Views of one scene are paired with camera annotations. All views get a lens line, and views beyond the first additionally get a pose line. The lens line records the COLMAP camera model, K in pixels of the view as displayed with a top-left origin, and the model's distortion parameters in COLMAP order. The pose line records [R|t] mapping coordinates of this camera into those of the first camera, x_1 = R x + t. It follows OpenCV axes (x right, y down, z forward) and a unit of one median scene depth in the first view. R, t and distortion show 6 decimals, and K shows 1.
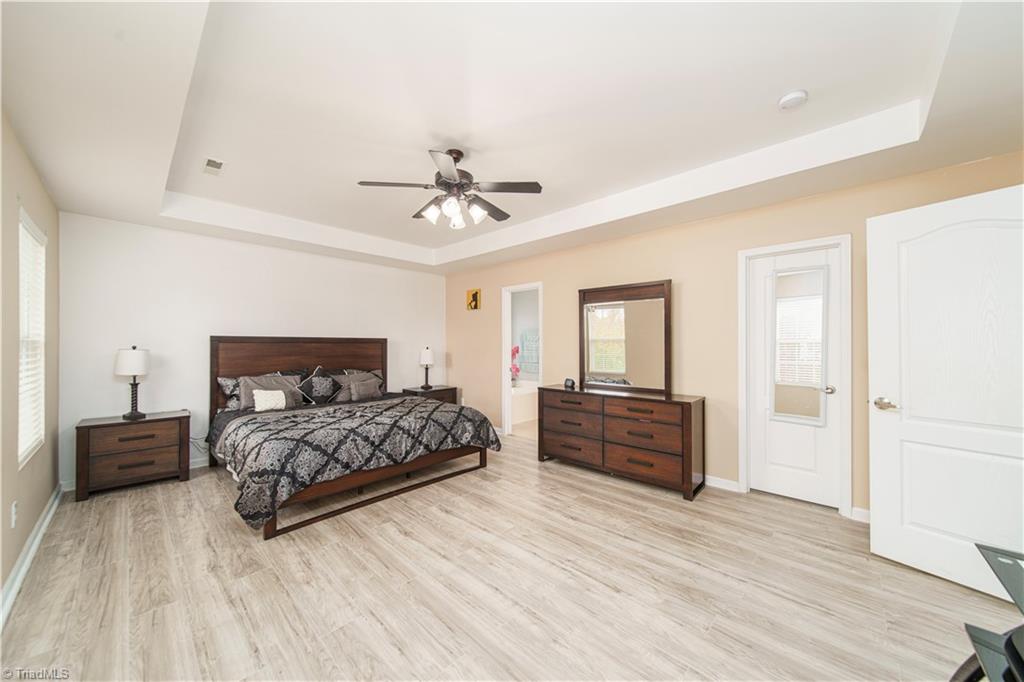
lens RADIAL K [[363.0, 0, 514.0], [0, 363.0, 341.4], [0, 0, 1]] dist [0.002748, 0.000002]
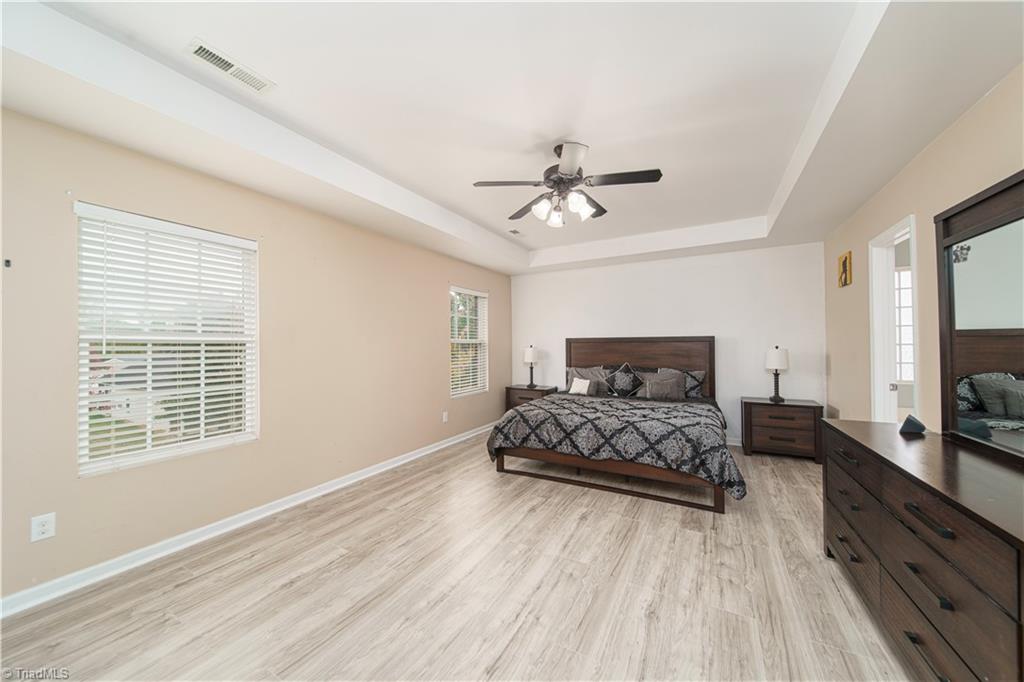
lens RADIAL K [[363.0, 0, 520.7], [0, 363.0, 342.6], [0, 0, 1]] dist [0.002748, 0.000002]
pose [[0.255645, -0.005623, -0.966754, 0.597338], [0.015734, 0.999875, -0.001655, 0.002336], [0.966643, -0.014788, 0.255702, 0.505668]]
